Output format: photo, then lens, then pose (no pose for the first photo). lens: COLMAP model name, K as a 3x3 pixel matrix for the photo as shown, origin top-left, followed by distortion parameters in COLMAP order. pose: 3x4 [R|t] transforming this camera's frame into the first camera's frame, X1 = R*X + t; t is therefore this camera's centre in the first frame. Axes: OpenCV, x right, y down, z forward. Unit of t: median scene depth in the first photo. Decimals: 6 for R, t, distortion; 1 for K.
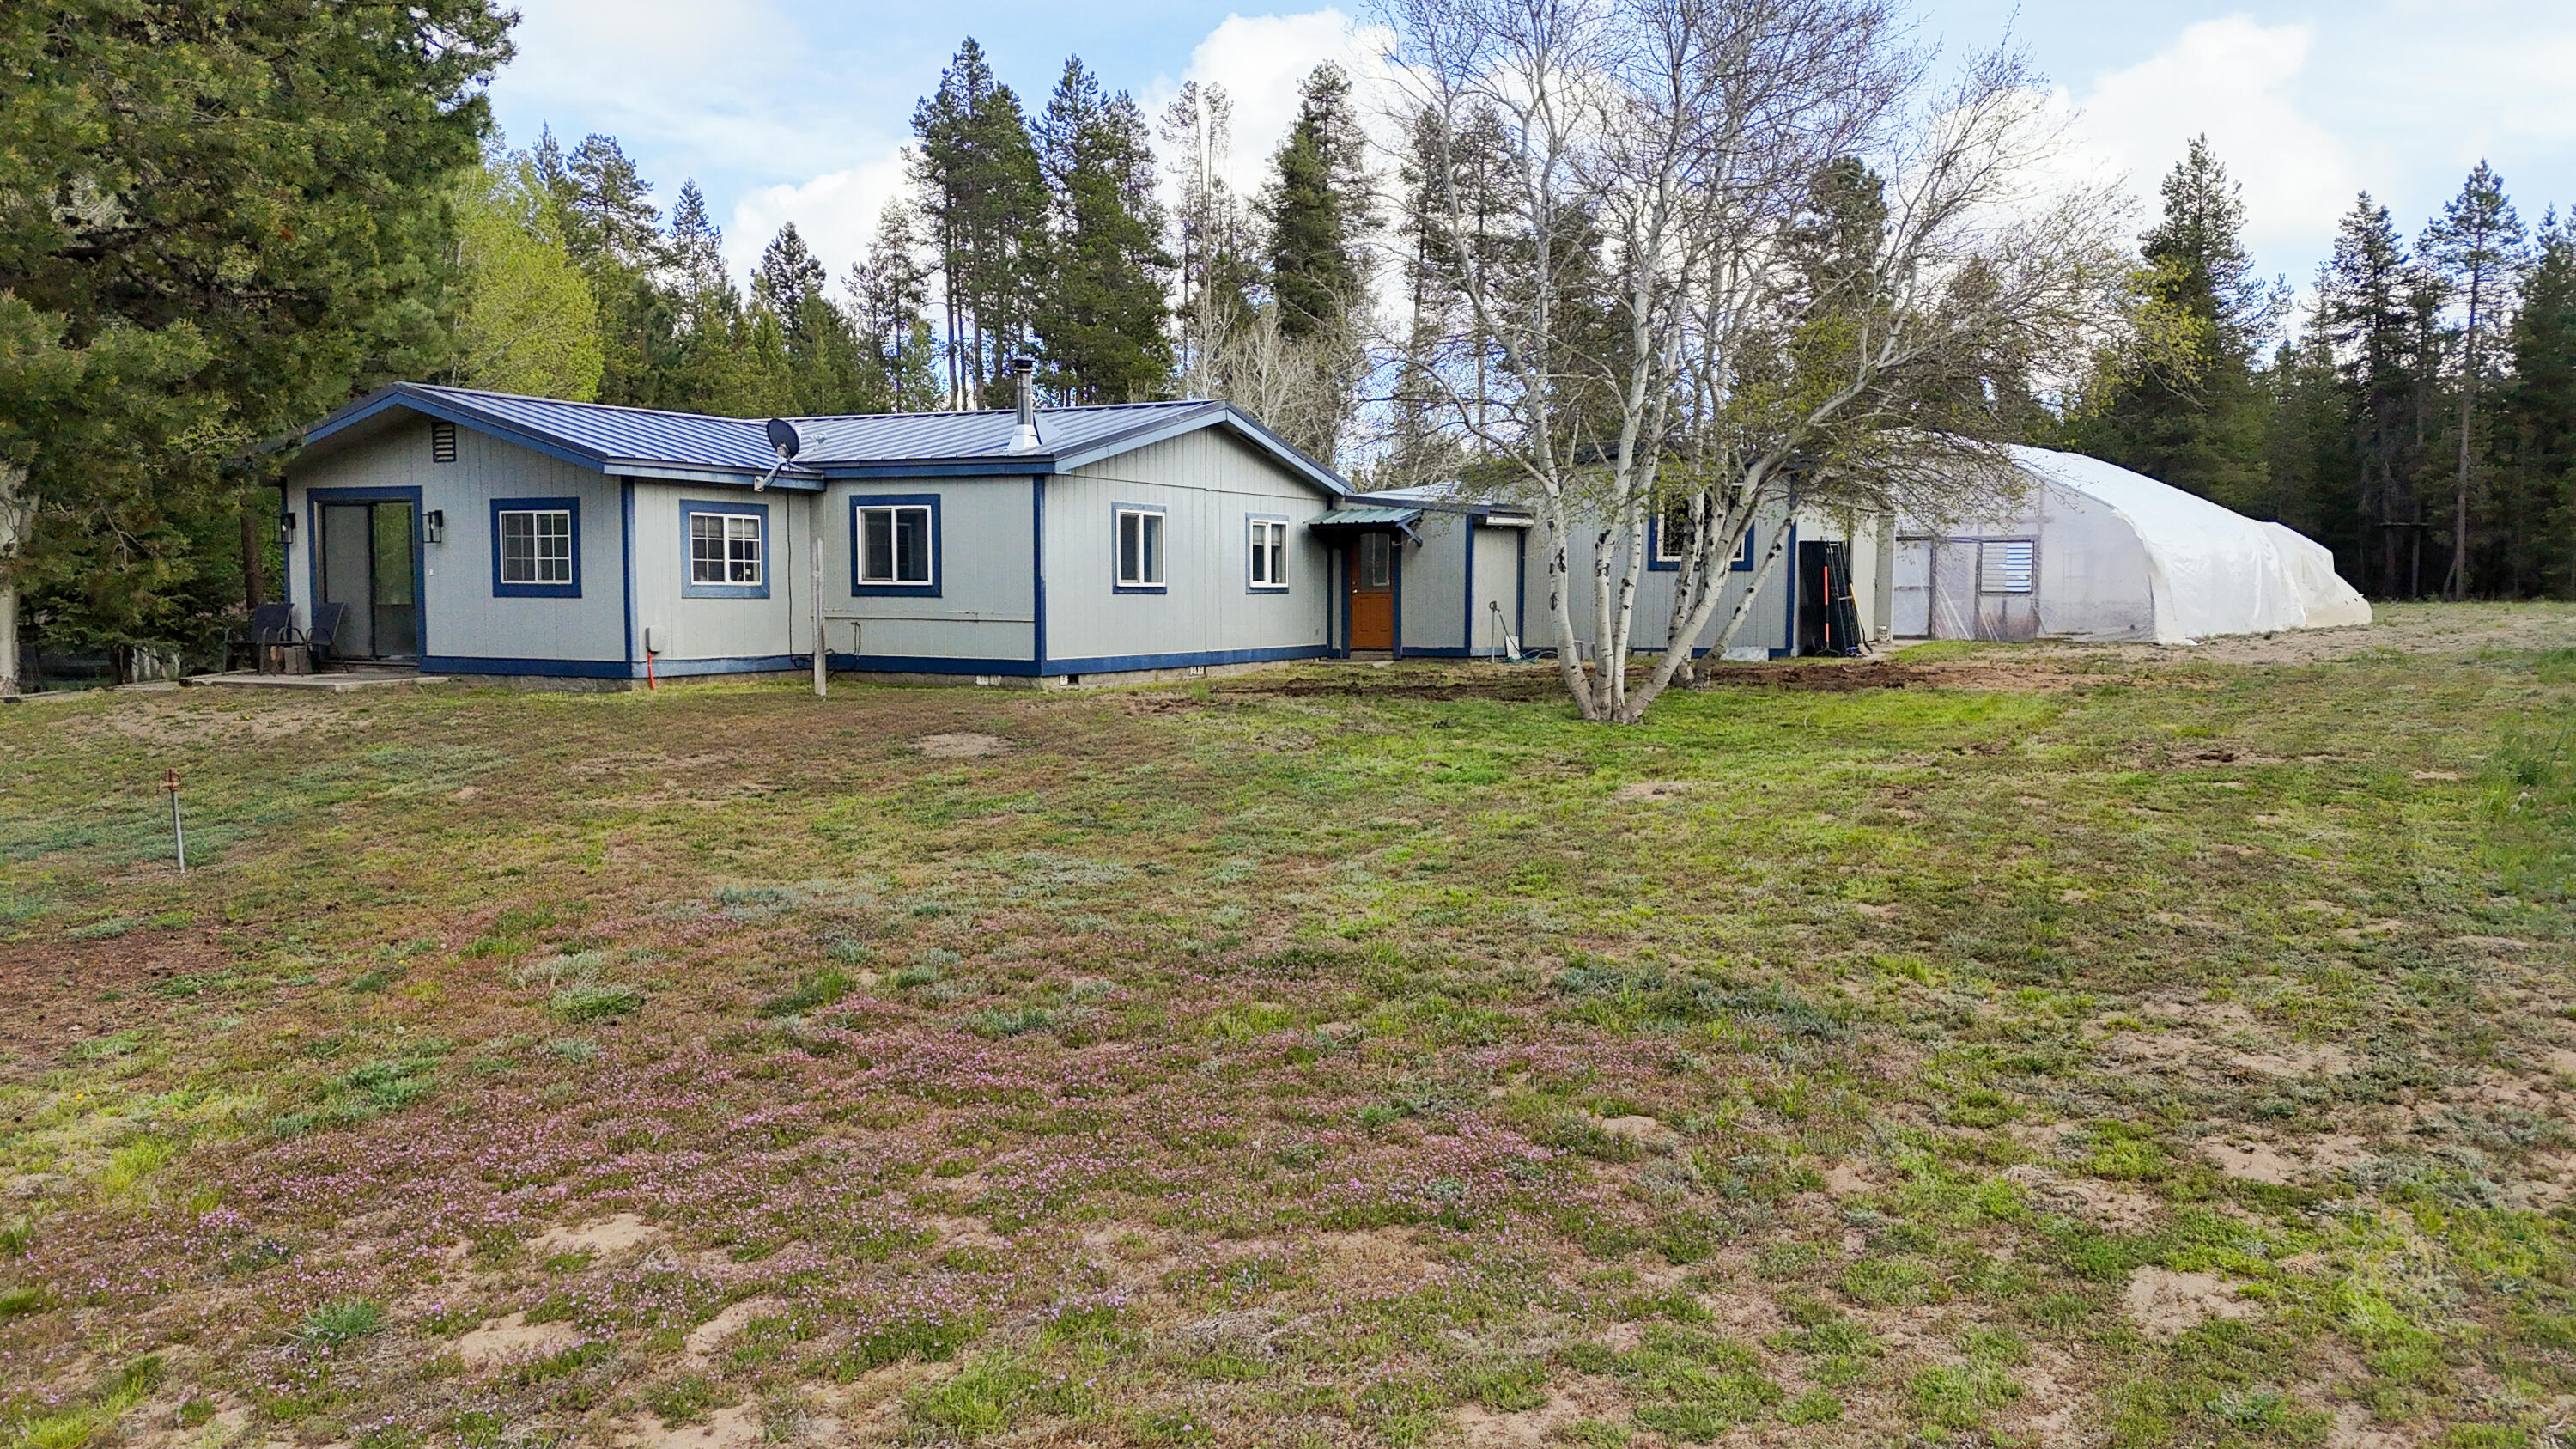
lens RADIAL K [[1922.6, 0, 1286.2], [0, 1922.6, 760.0], [0, 0, 1]] dist [0.069375, 0.000259]
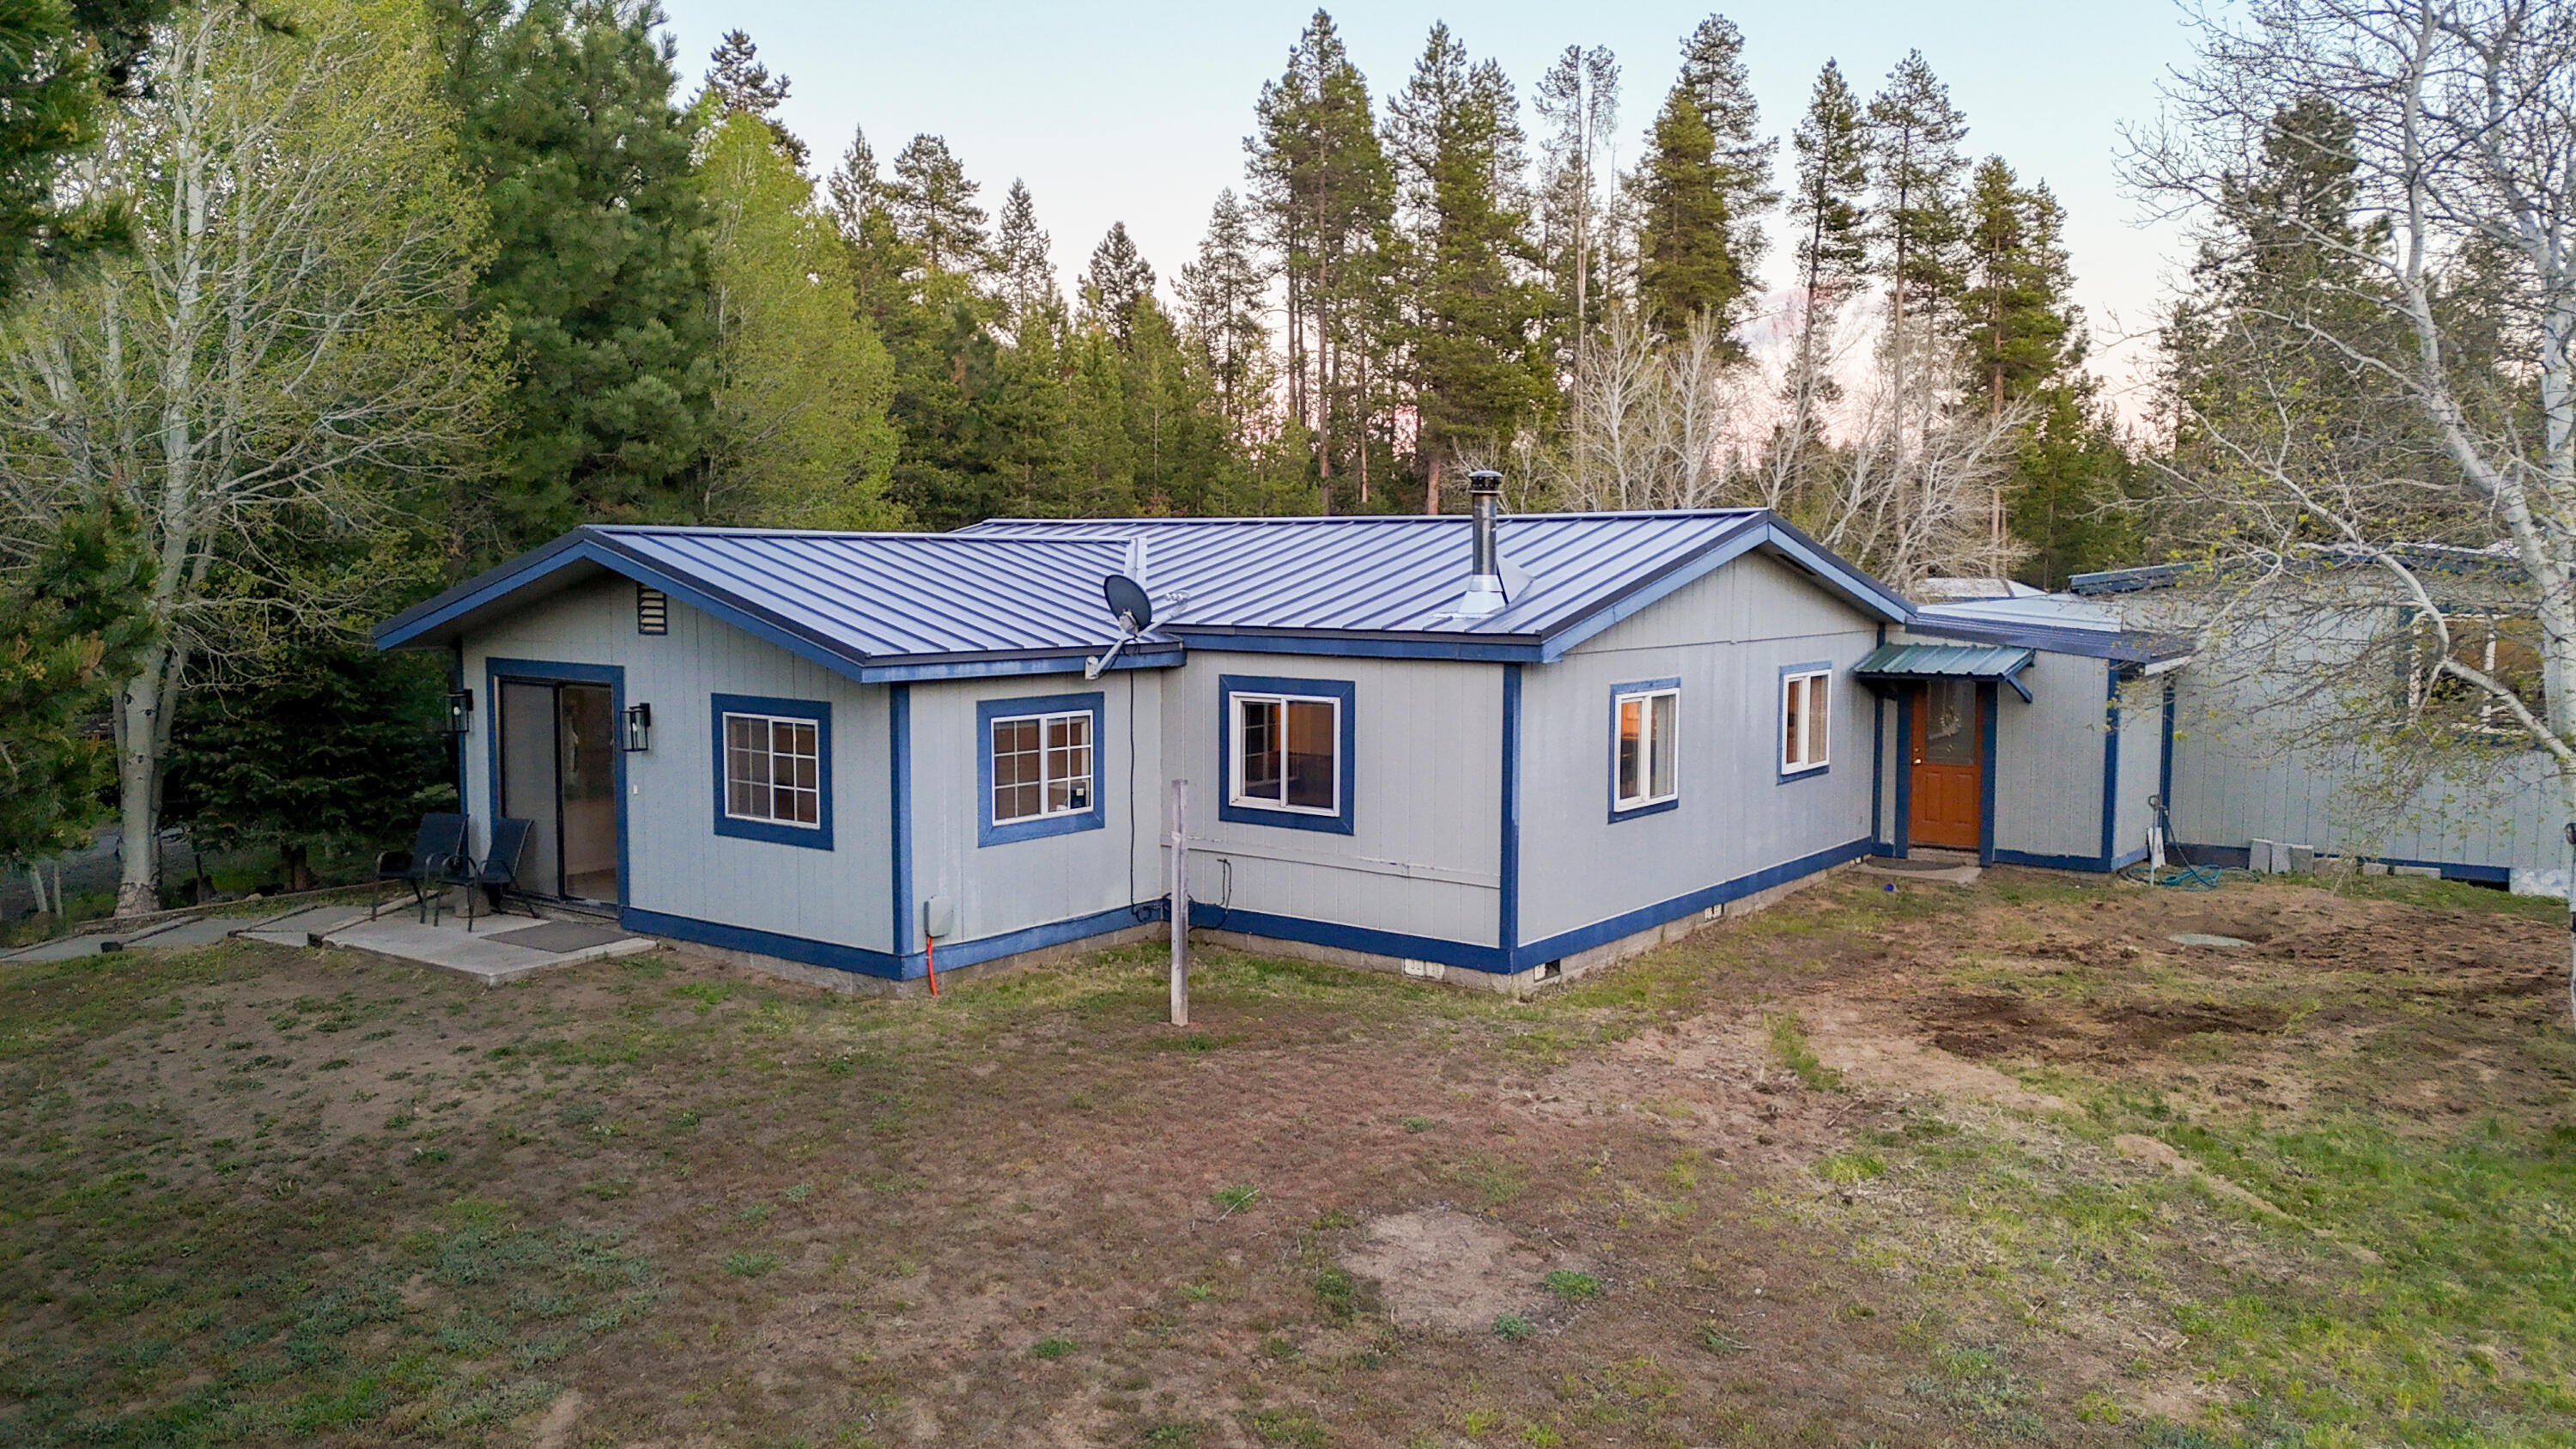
lens RADIAL K [[1870.0, 0, 1288.0], [0, 1870.0, 724.5], [0, 0, 1]] dist [0.224436, -0.453599]
pose [[0.987962, 0.013223, -0.154129, -0.045055], [-0.013126, 0.999912, 0.001648, -0.054267], [0.154137, 0.000395, 0.988049, 0.158303]]
